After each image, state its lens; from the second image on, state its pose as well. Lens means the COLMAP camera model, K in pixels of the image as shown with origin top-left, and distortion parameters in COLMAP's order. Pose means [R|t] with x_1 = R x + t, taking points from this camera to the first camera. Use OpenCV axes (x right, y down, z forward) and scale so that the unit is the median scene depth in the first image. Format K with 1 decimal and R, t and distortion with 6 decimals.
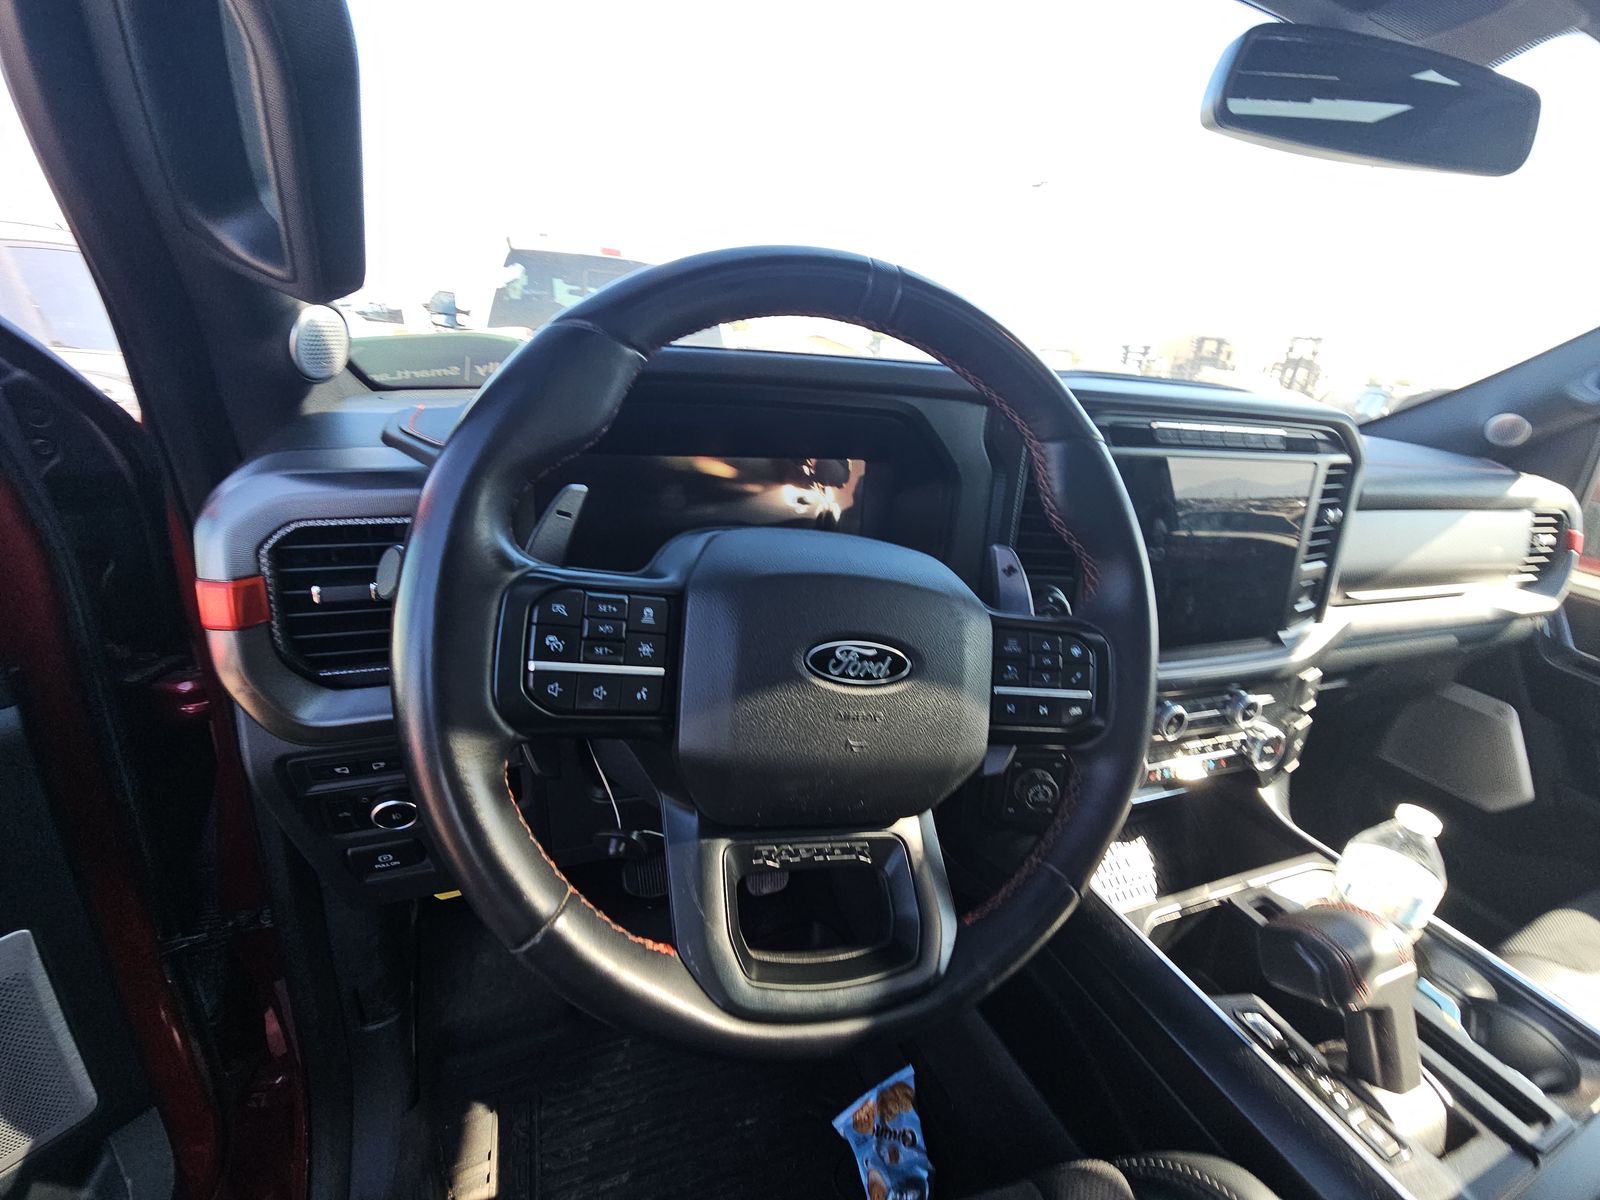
lens RADIAL K [[667.0, 0, 811.0], [0, 667.0, 601.6], [0, 0, 1]] dist [0.007327, -0.000718]
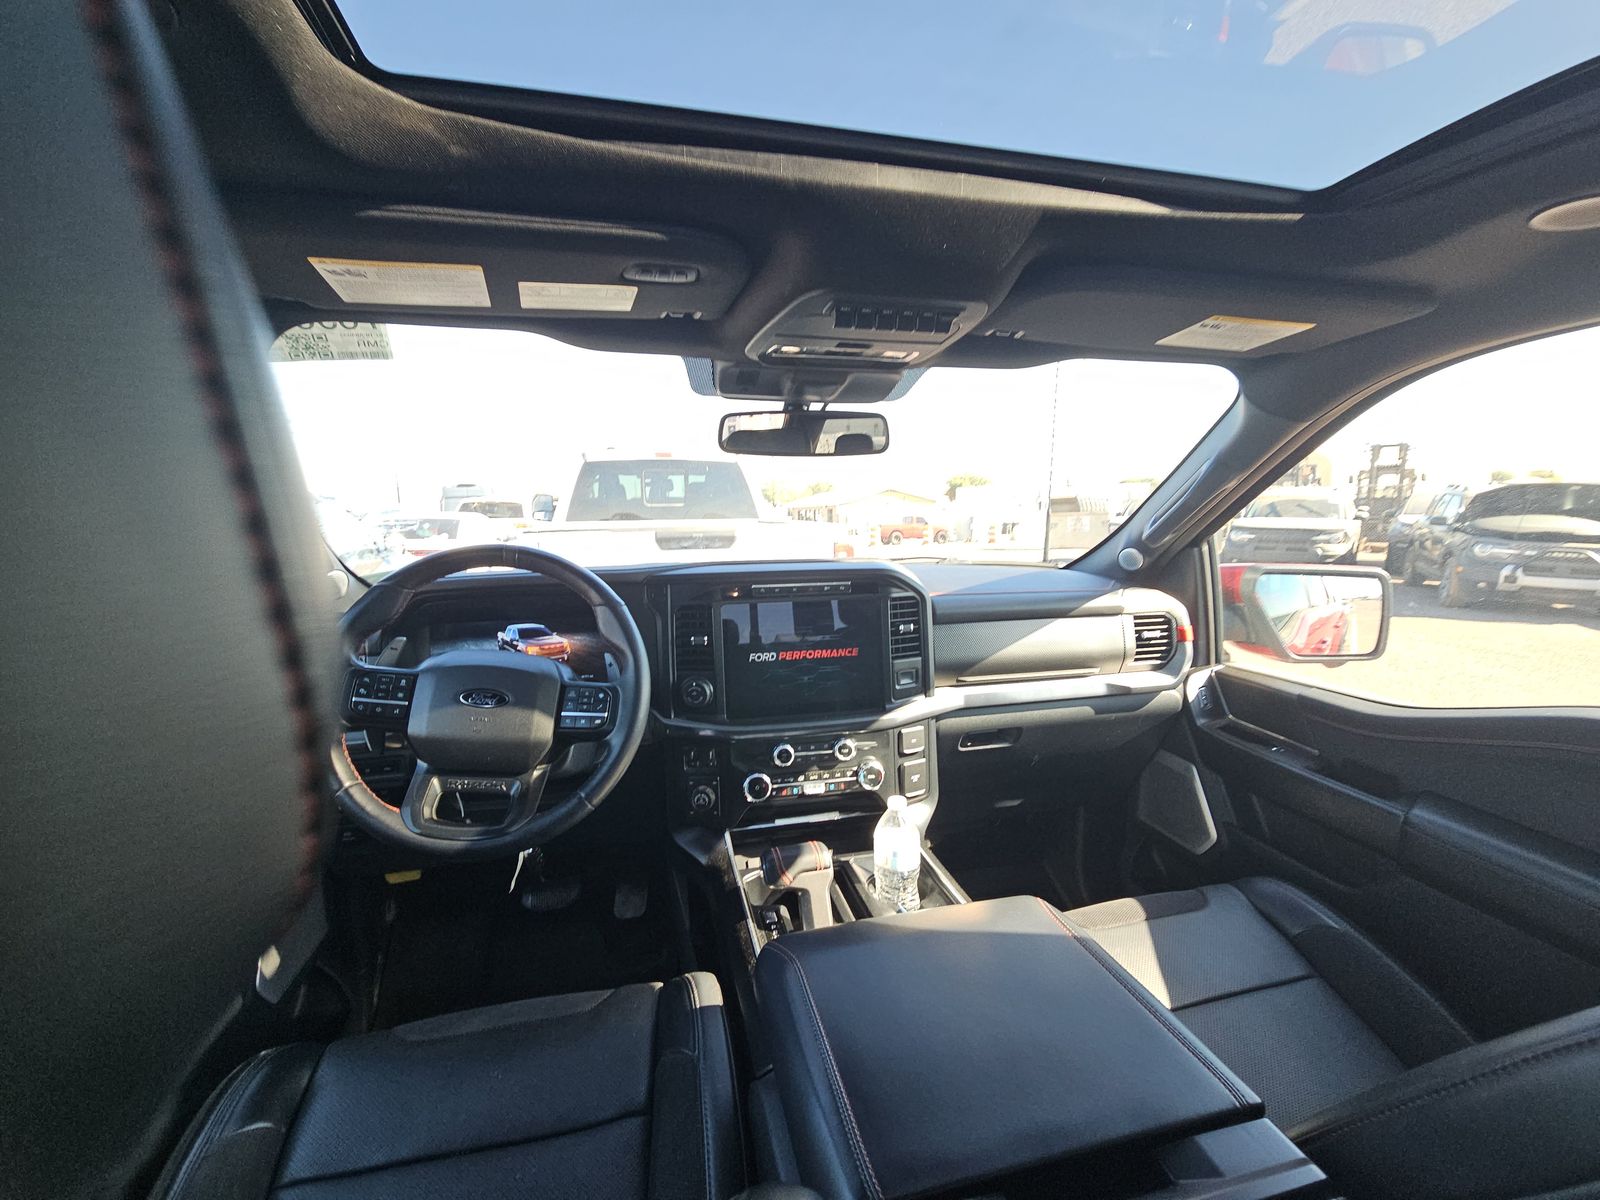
lens RADIAL K [[667.0, 0, 806.0], [0, 667.0, 592.8], [0, 0, 1]] dist [0.007327, -0.000718]
pose [[0.987032, -0.073811, -0.142546, 1.461909], [0.039575, 0.972496, -0.229533, 0.288336], [0.155568, 0.220915, 0.962806, -1.194947]]
